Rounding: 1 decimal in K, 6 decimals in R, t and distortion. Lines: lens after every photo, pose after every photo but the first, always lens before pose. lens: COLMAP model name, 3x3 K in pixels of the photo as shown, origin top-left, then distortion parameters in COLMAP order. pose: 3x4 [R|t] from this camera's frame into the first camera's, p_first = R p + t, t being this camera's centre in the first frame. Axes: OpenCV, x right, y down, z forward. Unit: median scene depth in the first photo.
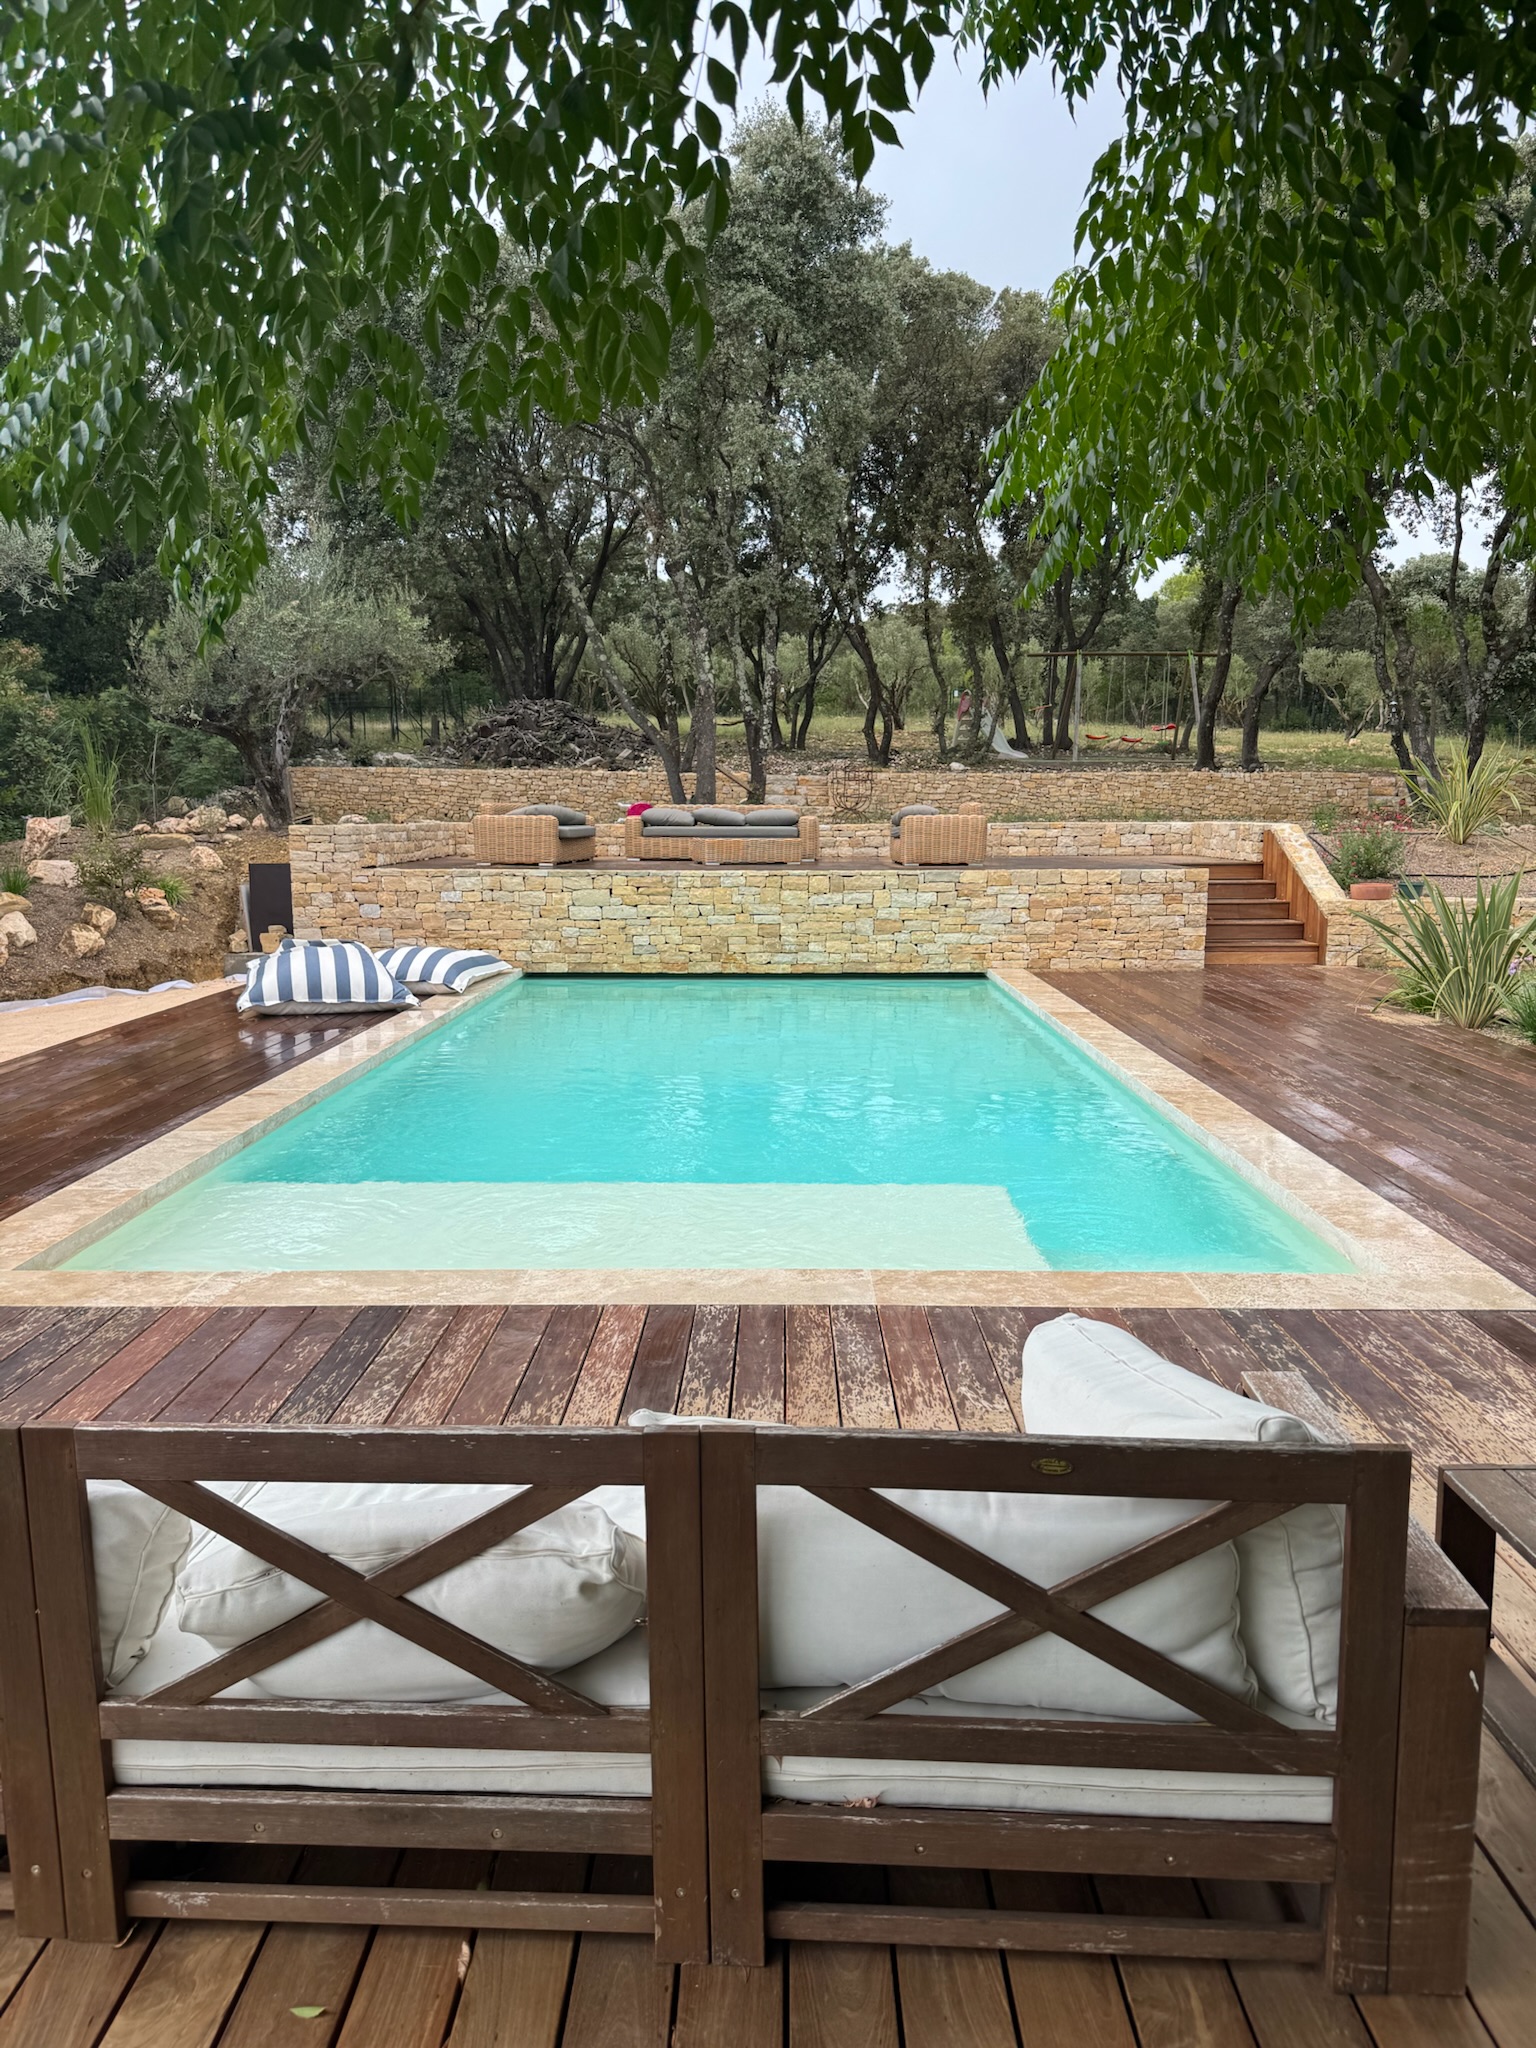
lens RADIAL K [[1416.2, 0, 758.7], [0, 1416.2, 1027.7], [0, 0, 1]] dist [0.160639, -0.286012]
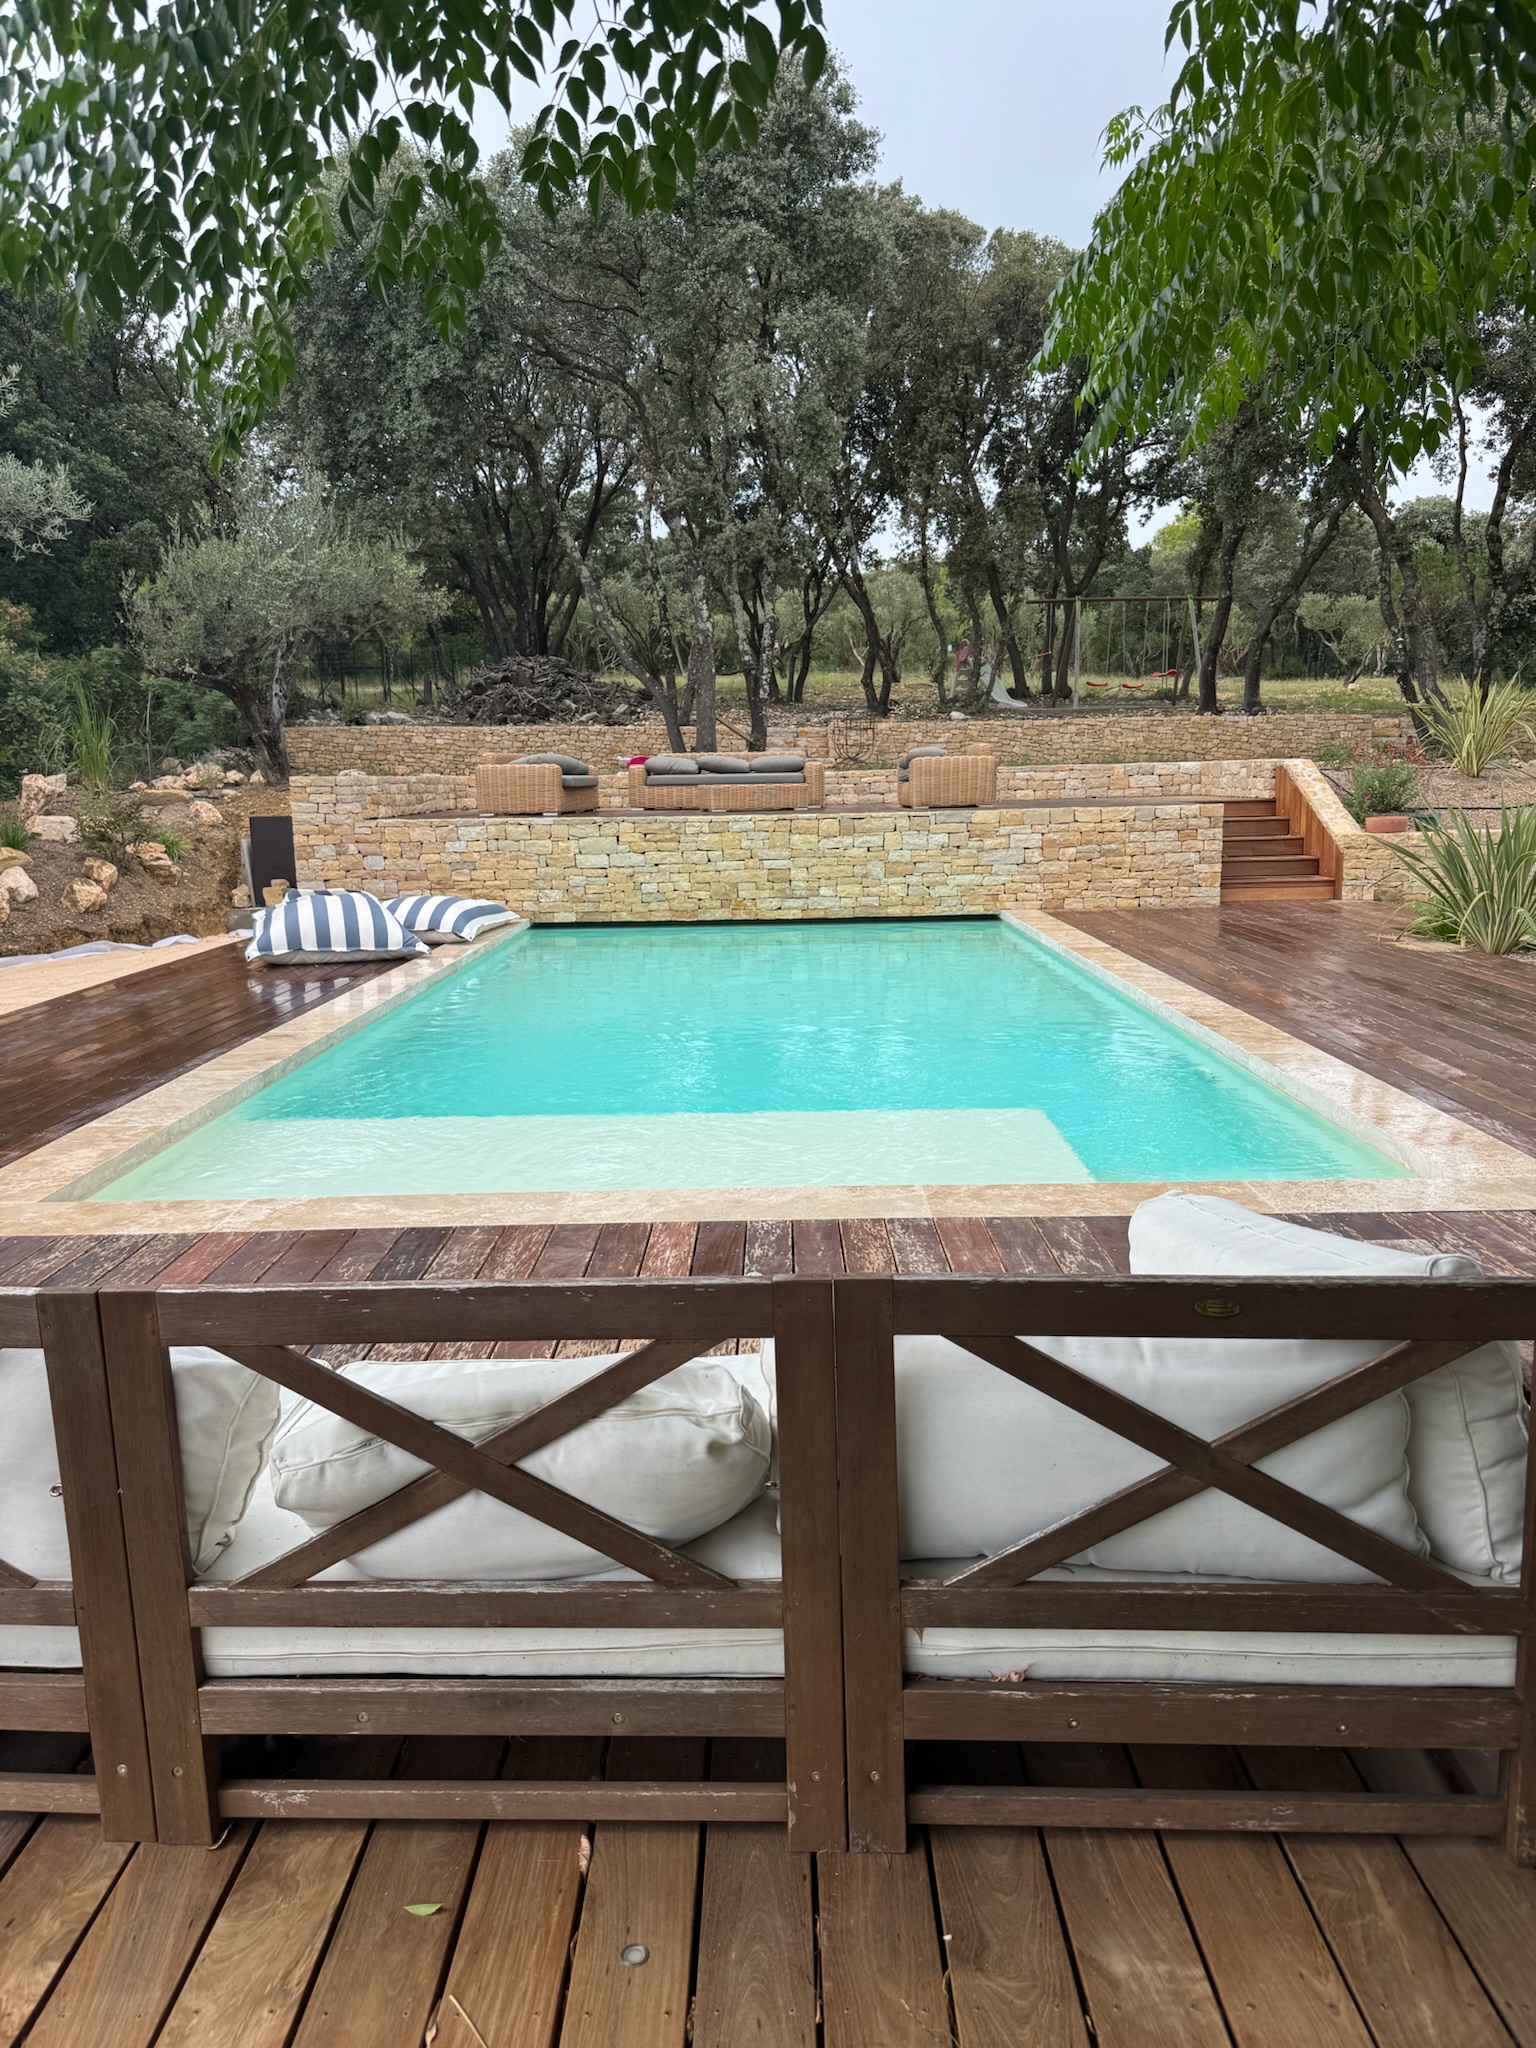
lens RADIAL K [[1418.2, 0, 761.3], [0, 1418.2, 1013.4], [0, 0, 1]] dist [0.164974, -0.307654]
pose [[0.999811, -0.018840, 0.004829, -0.011595], [0.018766, 0.999711, 0.014994, 0.012301], [-0.005110, -0.014900, 0.999876, 0.009809]]
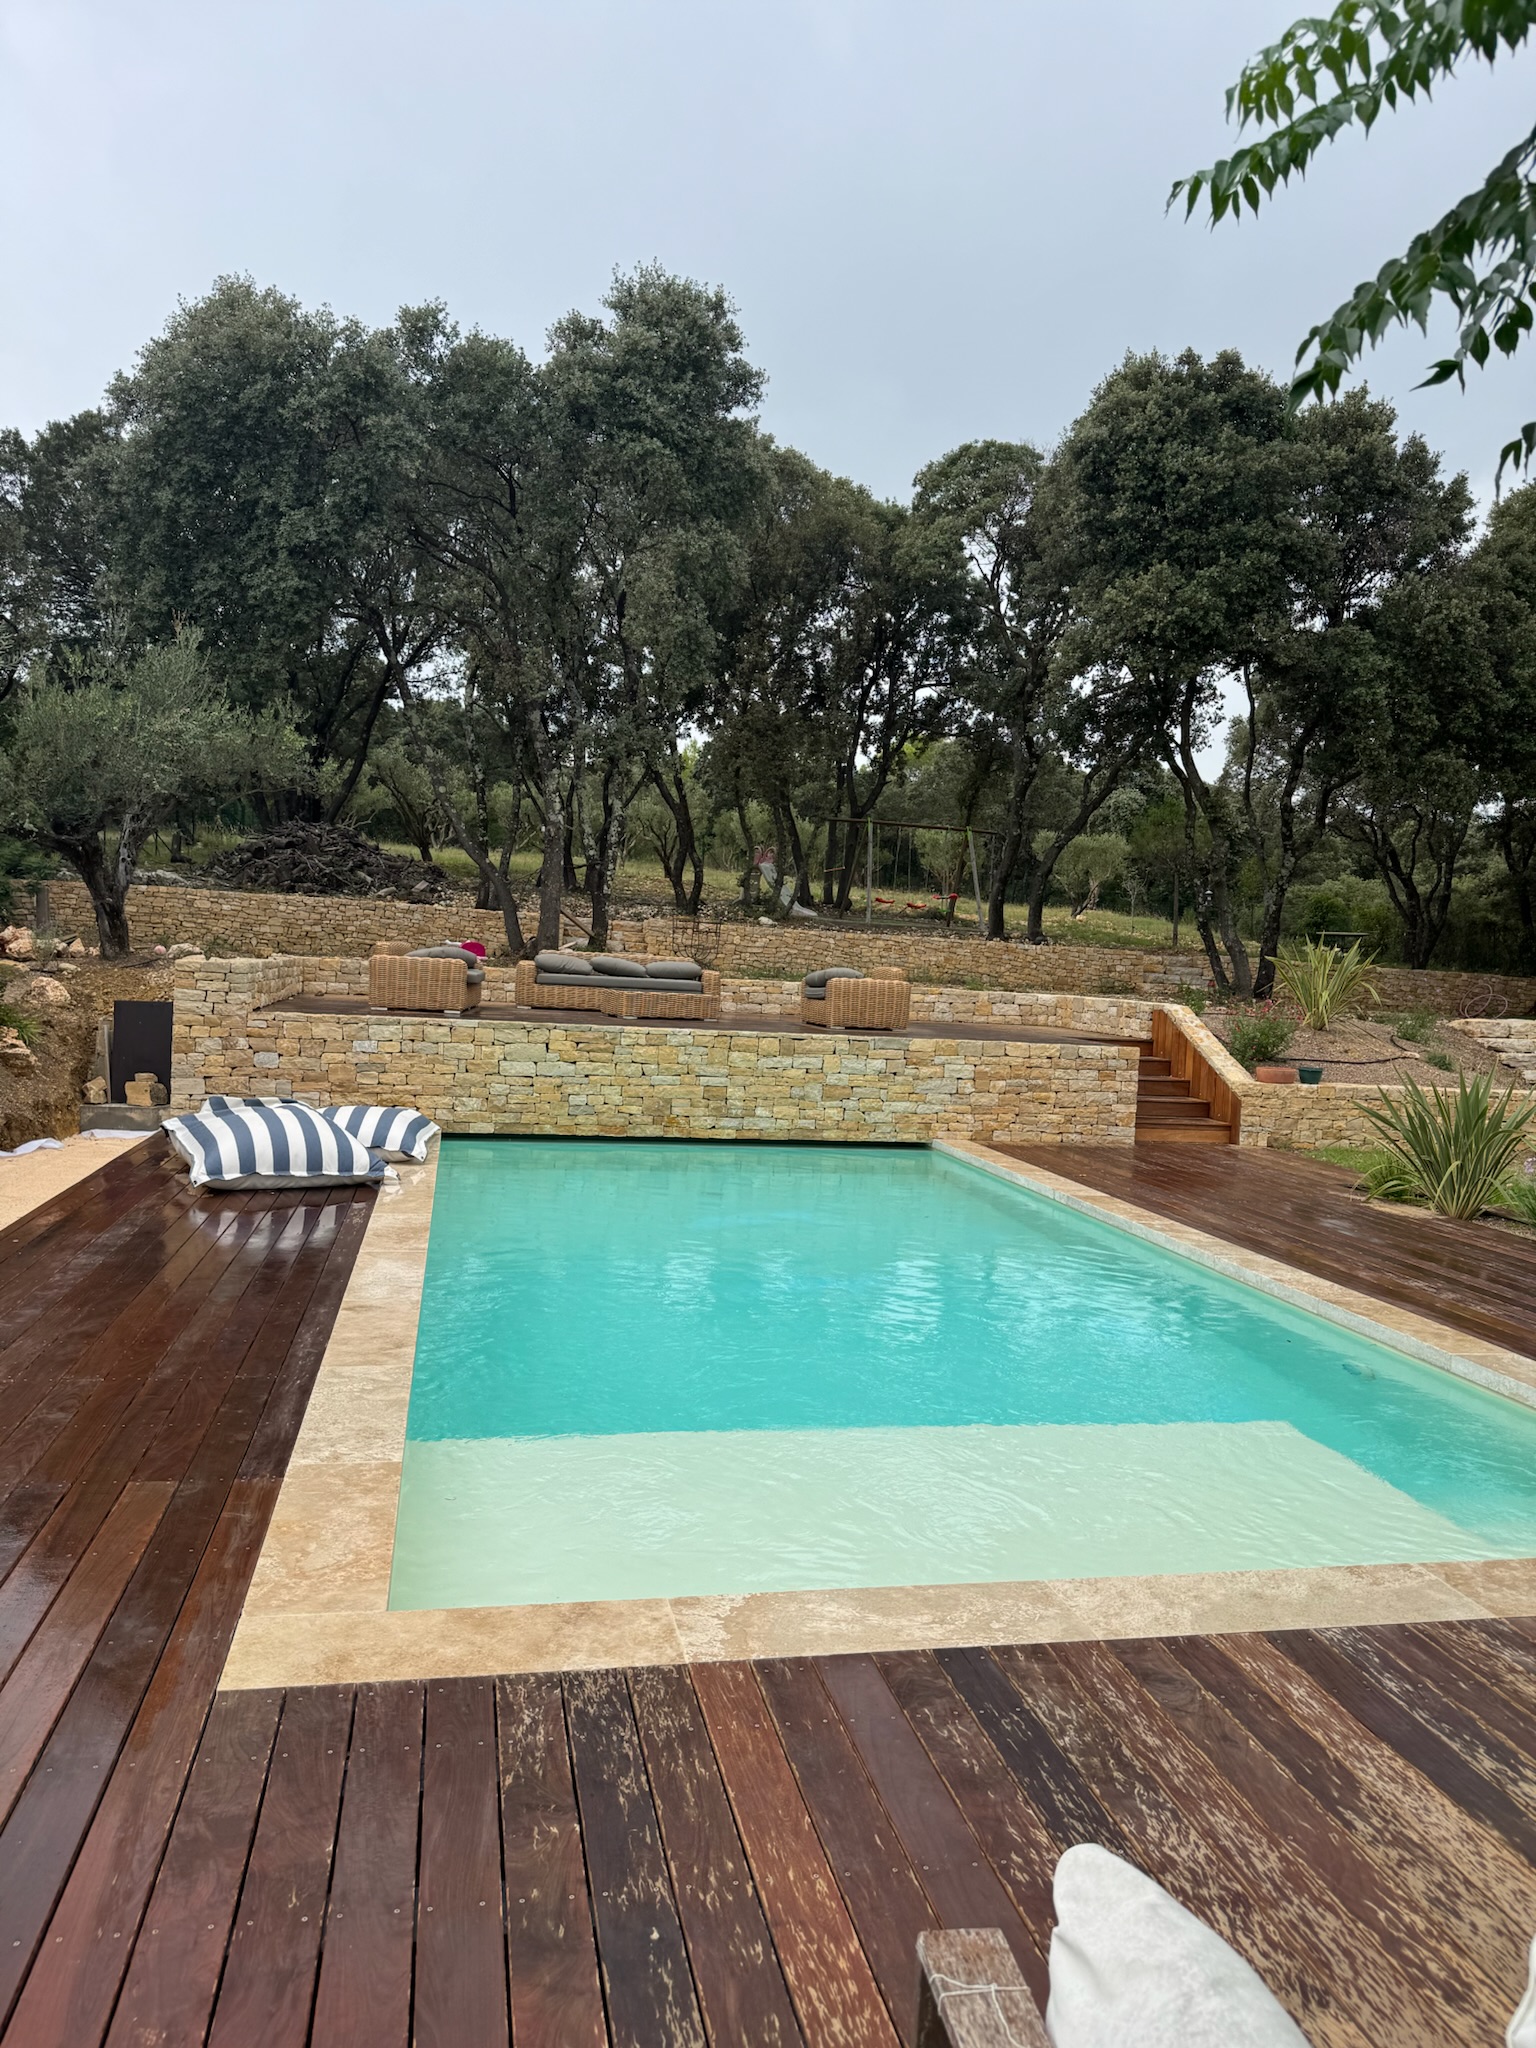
lens RADIAL K [[1413.7, 0, 773.5], [0, 1413.7, 1032.8], [0, 0, 1]] dist [0.186710, -0.358761]
pose [[0.971654, 0.038880, 0.233188, -0.176259], [-0.017143, 0.995374, -0.094532, -0.020271], [-0.235784, 0.087855, 0.967826, 0.075206]]
